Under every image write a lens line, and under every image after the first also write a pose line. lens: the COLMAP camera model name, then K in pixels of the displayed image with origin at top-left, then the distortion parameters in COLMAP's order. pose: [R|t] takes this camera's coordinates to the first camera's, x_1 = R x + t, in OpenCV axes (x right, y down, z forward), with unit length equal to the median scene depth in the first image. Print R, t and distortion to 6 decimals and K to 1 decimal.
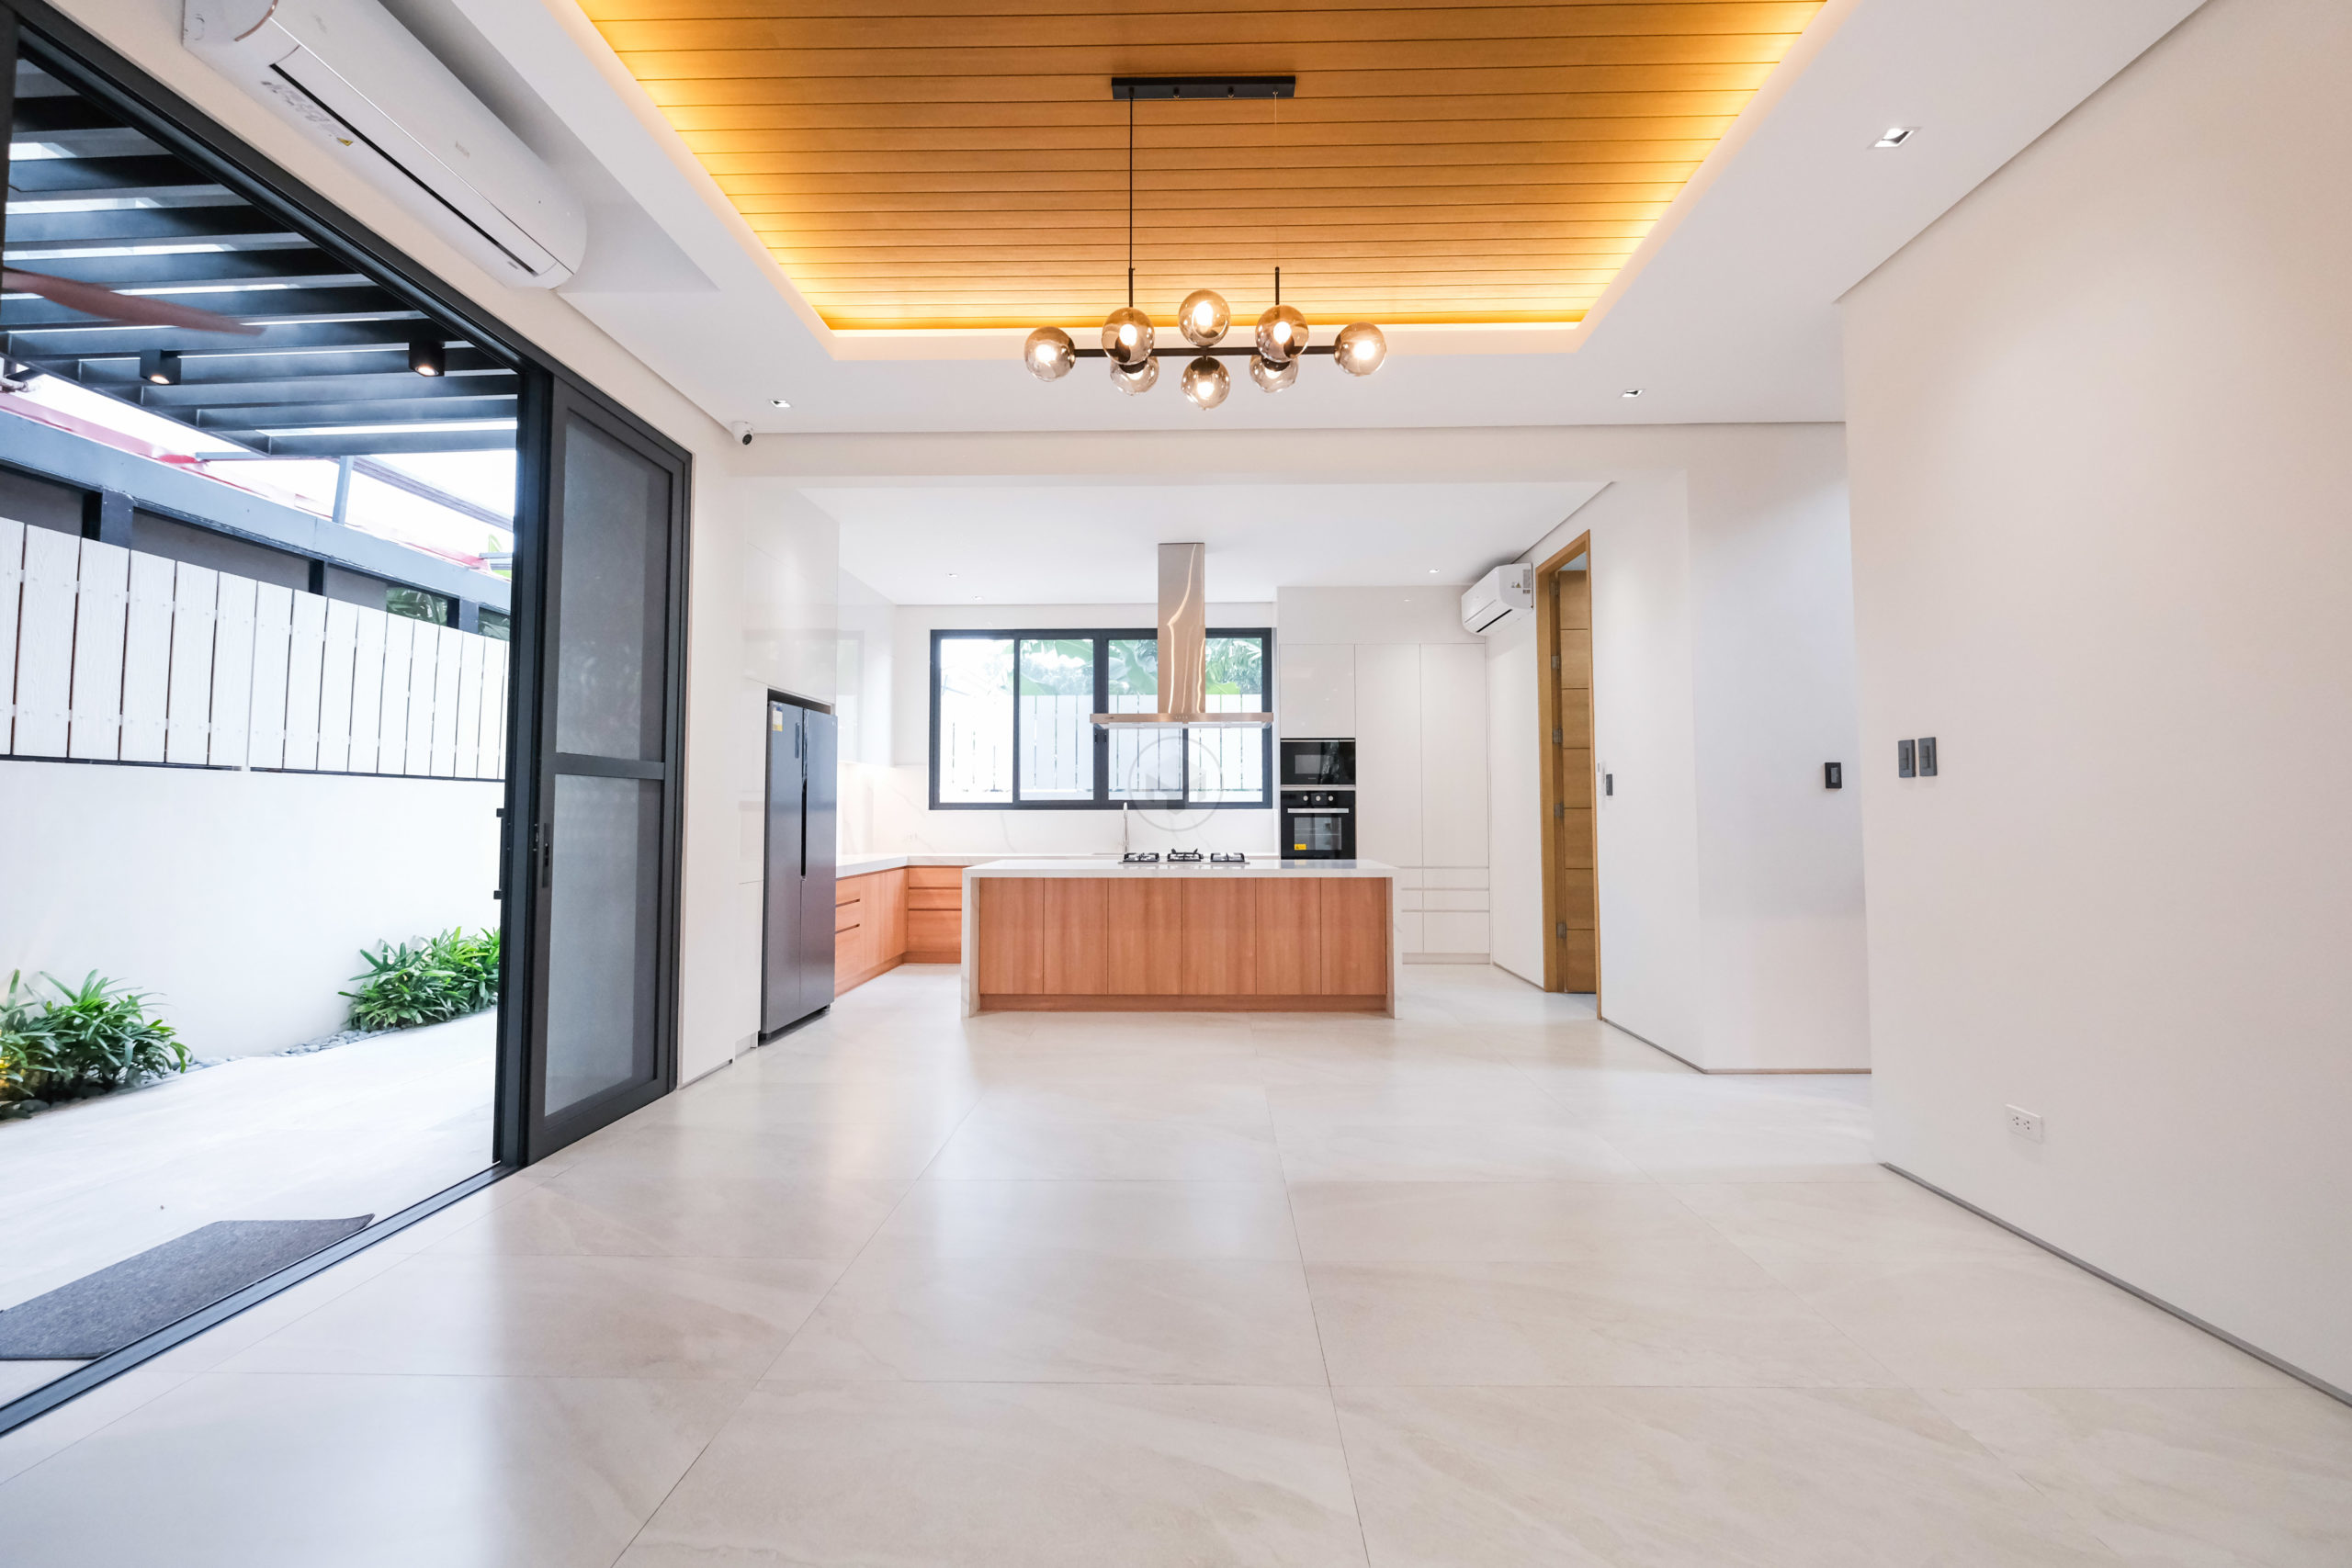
lens RADIAL K [[1034.7, 0, 1173.1], [0, 1034.7, 755.3], [0, 0, 1]] dist [-0.002488, -0.000083]
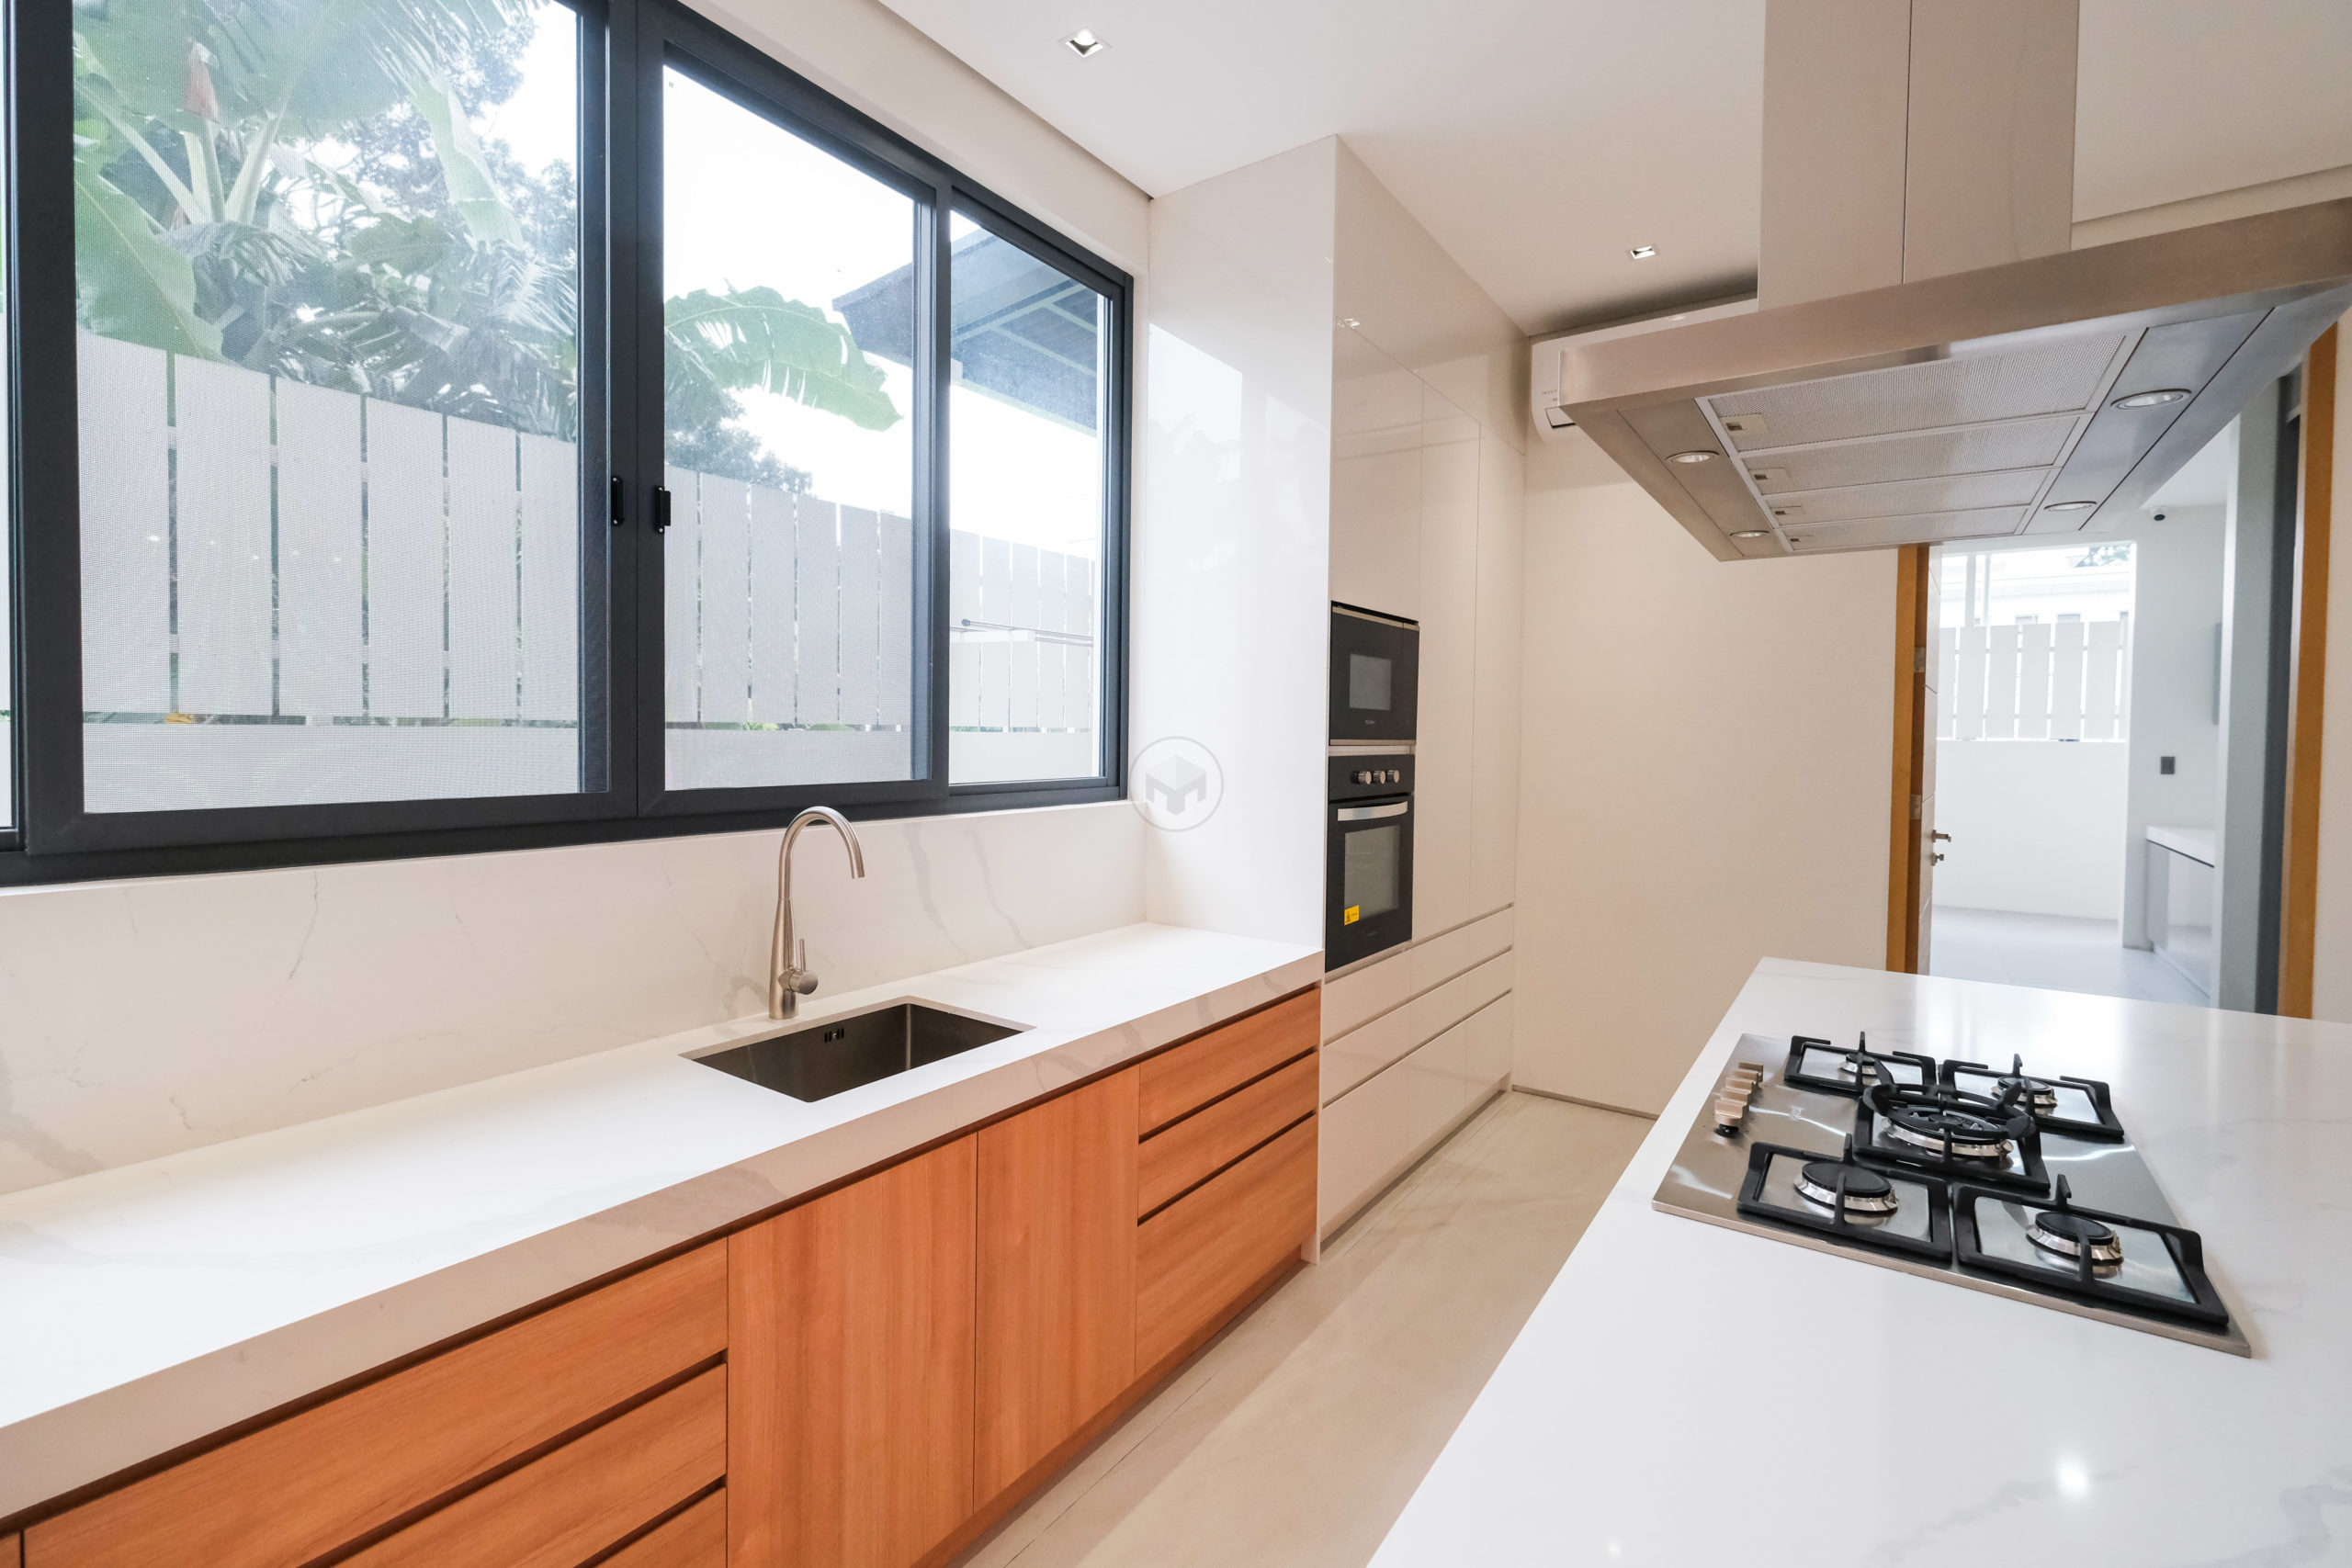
lens RADIAL K [[1034.7, 0, 1173.1], [0, 1034.7, 755.3], [0, 0, 1]] dist [-0.002488, -0.000083]
pose [[0.557206, -0.011927, 0.830289, -0.265926], [-0.058733, 0.996826, 0.053735, 0.023472], [-0.828295, -0.078707, 0.554737, 1.106454]]
